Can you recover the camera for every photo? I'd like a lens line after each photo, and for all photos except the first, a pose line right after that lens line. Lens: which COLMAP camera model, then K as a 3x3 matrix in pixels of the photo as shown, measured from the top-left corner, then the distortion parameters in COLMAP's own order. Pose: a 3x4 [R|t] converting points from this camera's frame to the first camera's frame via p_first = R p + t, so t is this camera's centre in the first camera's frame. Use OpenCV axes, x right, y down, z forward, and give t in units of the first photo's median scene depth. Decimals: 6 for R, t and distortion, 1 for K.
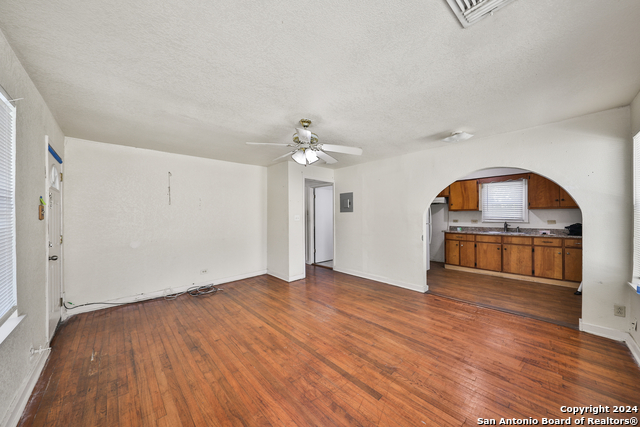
lens RADIAL K [[223.7, 0, 315.9], [0, 223.7, 215.6], [0, 0, 1]] dist [0.001899, -0.001091]
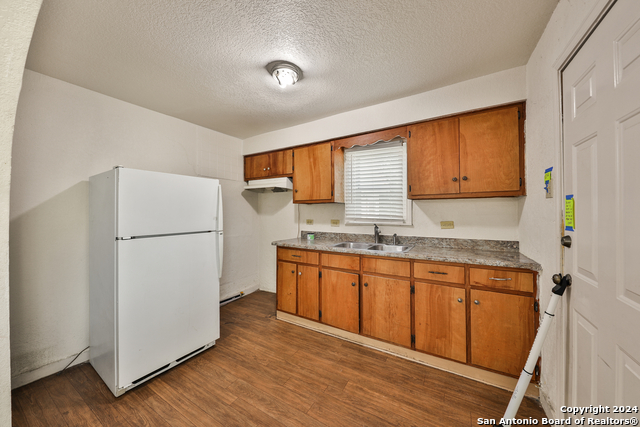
lens RADIAL K [[223.7, 0, 317.6], [0, 223.7, 210.3], [0, 0, 1]] dist [0.001899, -0.001091]
pose [[0.964480, -0.000018, 0.264156, 0.622845], [0.002263, 0.999964, -0.008196, -0.000085], [-0.264146, 0.008502, 0.964445, 0.575653]]
